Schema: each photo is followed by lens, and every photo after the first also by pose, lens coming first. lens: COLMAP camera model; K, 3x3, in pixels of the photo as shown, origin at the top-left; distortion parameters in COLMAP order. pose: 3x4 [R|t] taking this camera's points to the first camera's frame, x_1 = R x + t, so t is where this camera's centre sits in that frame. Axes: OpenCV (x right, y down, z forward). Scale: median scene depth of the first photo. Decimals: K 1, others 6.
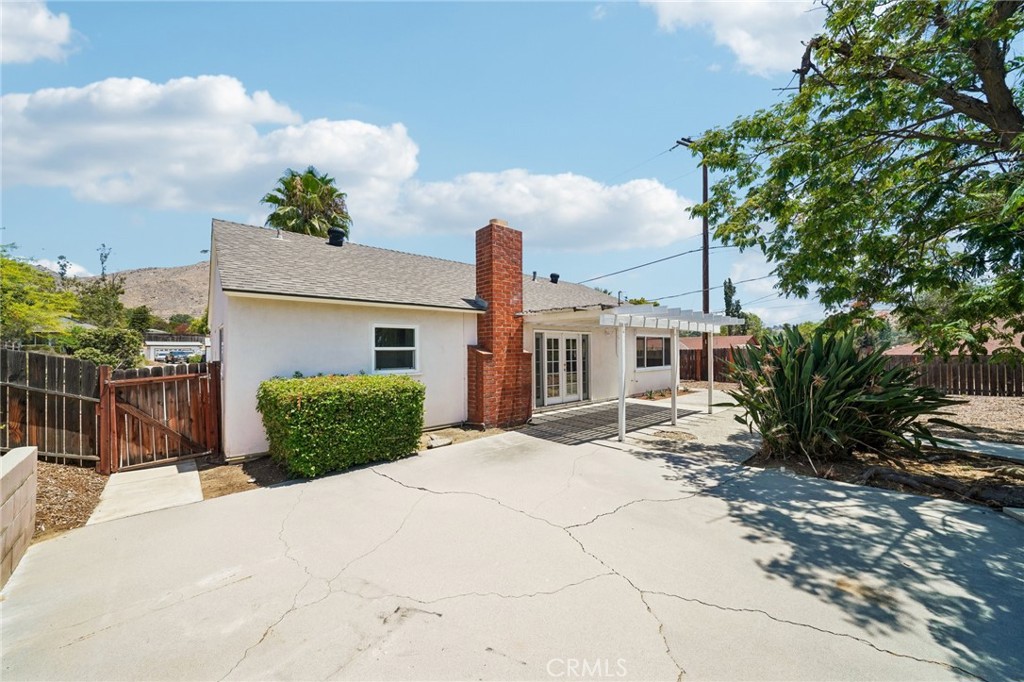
lens RADIAL K [[365.7, 0, 512.0], [0, 365.7, 341.0], [0, 0, 1]] dist [-0.000899, -0.000058]
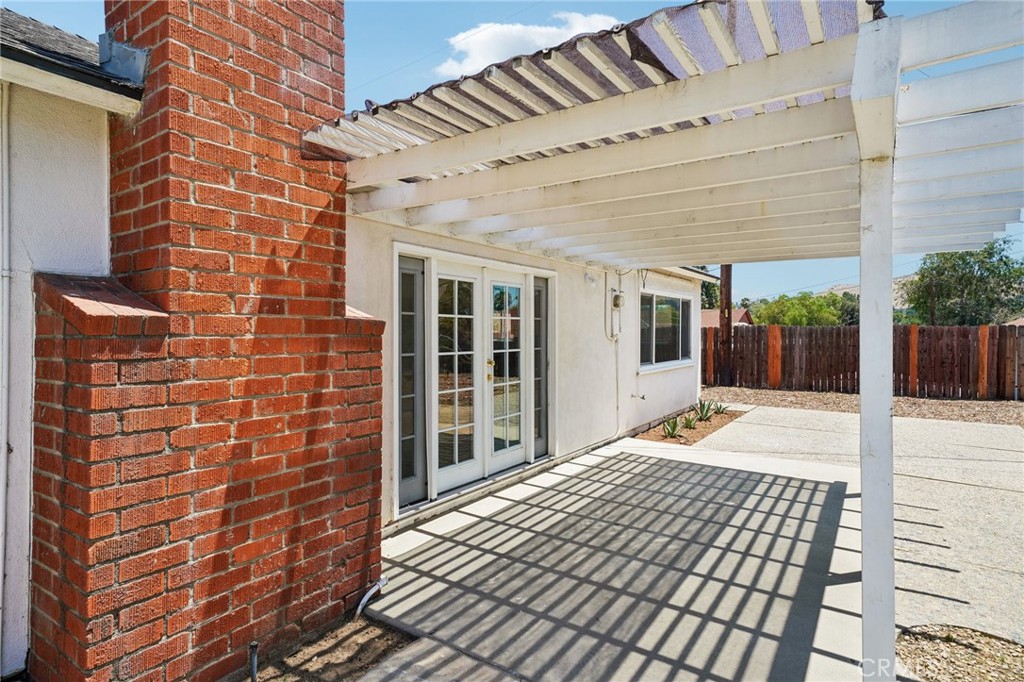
lens RADIAL K [[547.5, 0, 512.0], [0, 547.5, 341.0], [0, 0, 1]] dist [-0.000175, -0.000203]
pose [[0.967200, 0.007493, 0.253907, 0.039062], [-0.018799, 0.998935, 0.042130, 0.025848], [-0.253321, -0.045522, 0.966311, 0.542496]]
